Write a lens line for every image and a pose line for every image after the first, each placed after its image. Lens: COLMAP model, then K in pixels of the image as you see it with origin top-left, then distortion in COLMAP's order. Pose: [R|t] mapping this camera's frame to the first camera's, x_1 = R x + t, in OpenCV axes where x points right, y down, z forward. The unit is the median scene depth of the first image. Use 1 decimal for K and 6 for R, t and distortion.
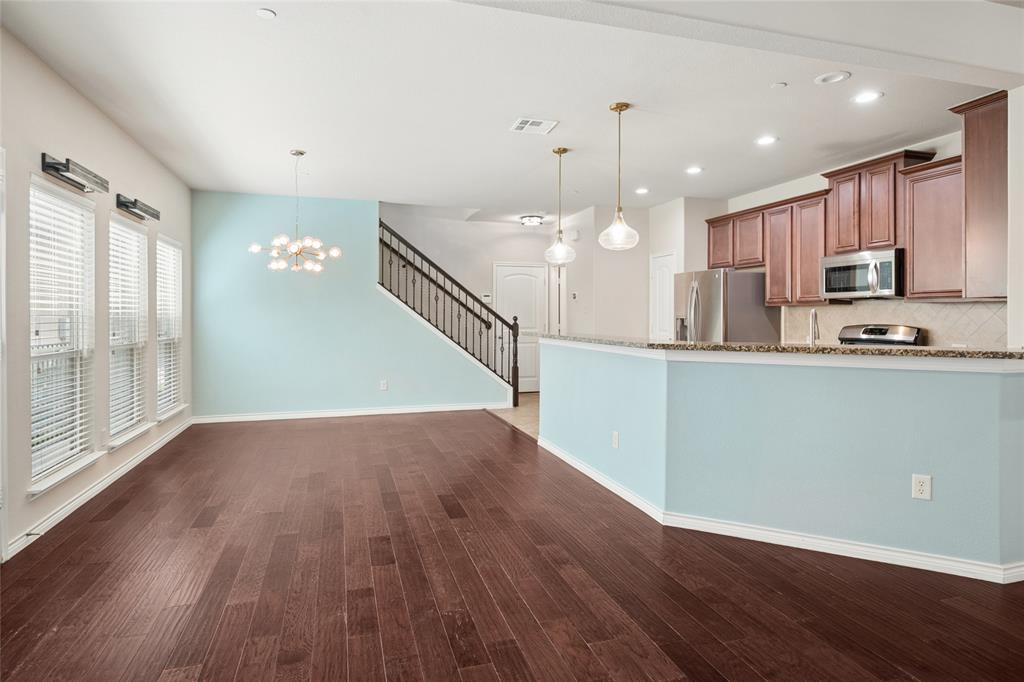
lens RADIAL K [[575.2, 0, 505.6], [0, 575.2, 333.3], [0, 0, 1]] dist [-0.000577, 0.002101]
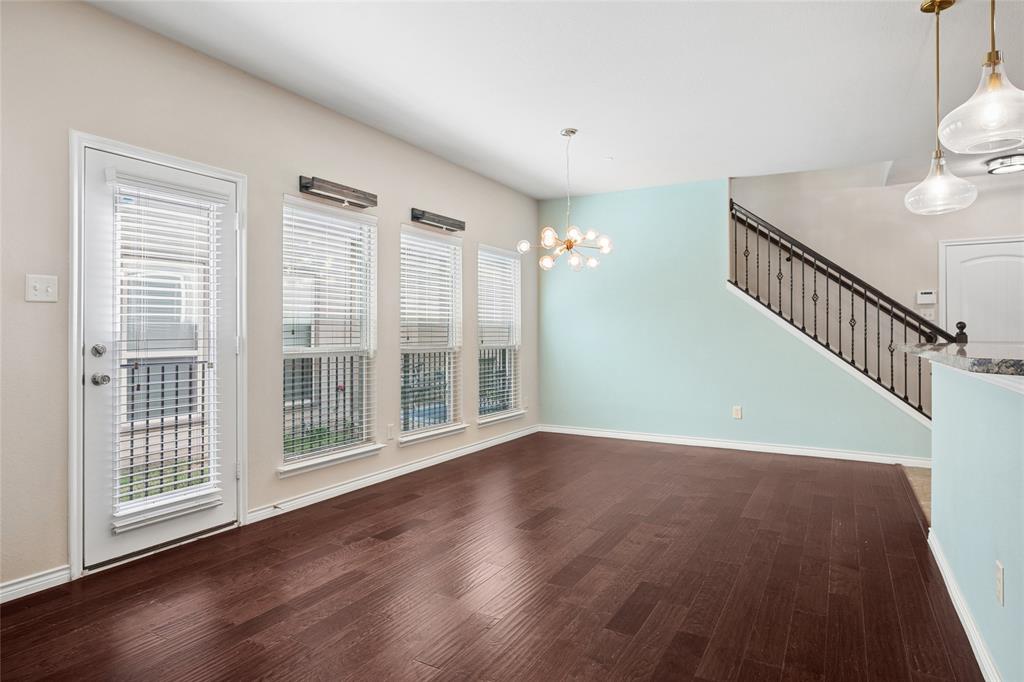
lens RADIAL K [[575.2, 0, 511.6], [0, 575.2, 336.8], [0, 0, 1]] dist [-0.000577, 0.002101]
pose [[0.685364, 0.004079, -0.728189, 0.236483], [-0.022601, 0.999622, -0.015672, 0.012128], [0.727849, 0.027199, 0.685197, 0.389460]]
